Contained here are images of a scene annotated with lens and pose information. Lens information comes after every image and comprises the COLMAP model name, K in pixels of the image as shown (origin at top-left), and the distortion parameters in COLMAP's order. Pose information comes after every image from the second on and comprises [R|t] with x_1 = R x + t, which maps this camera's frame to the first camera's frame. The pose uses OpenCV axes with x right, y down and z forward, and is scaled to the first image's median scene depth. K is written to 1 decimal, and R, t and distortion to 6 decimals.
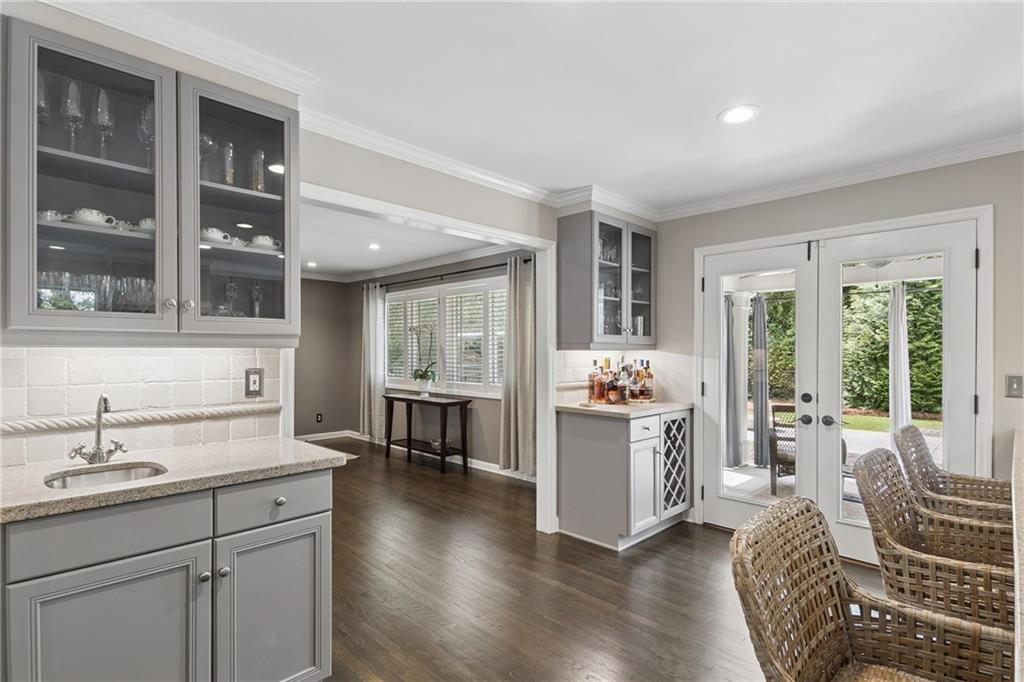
lens RADIAL K [[485.6, 0, 508.1], [0, 485.6, 345.6], [0, 0, 1]] dist [0.016985, -0.006247]
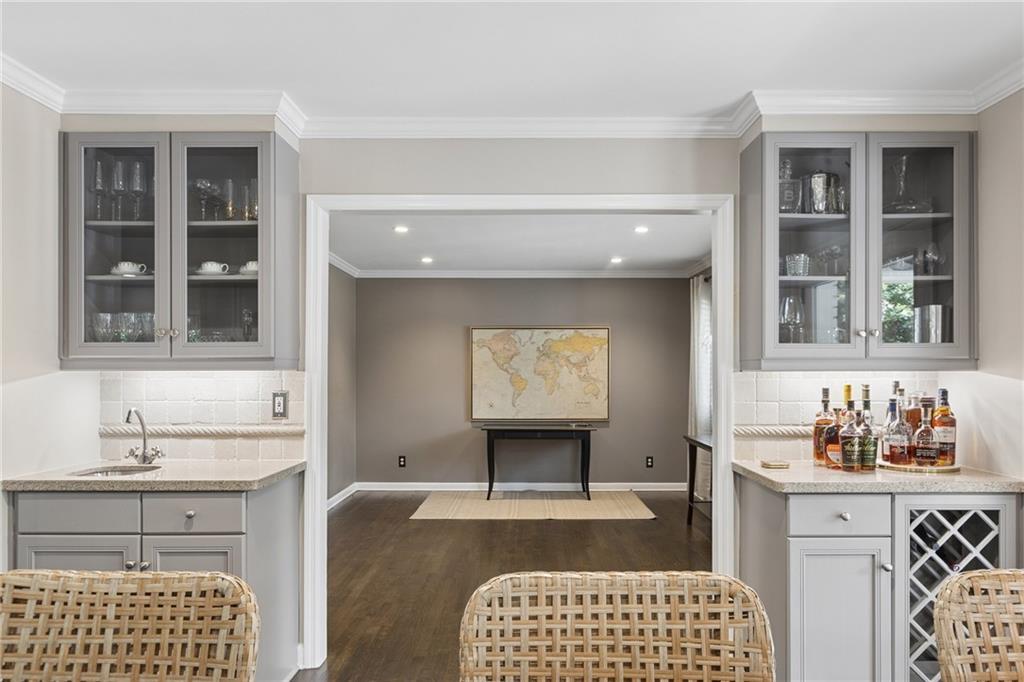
lens RADIAL K [[704.2, 0, 518.0], [0, 704.2, 363.8], [0, 0, 1]] dist [-0.001779, -0.003616]
pose [[0.725058, -0.010190, -0.688612, 0.818036], [0.009775, 0.999942, -0.004505, 0.002405], [0.688618, -0.003465, 0.725116, 0.275260]]
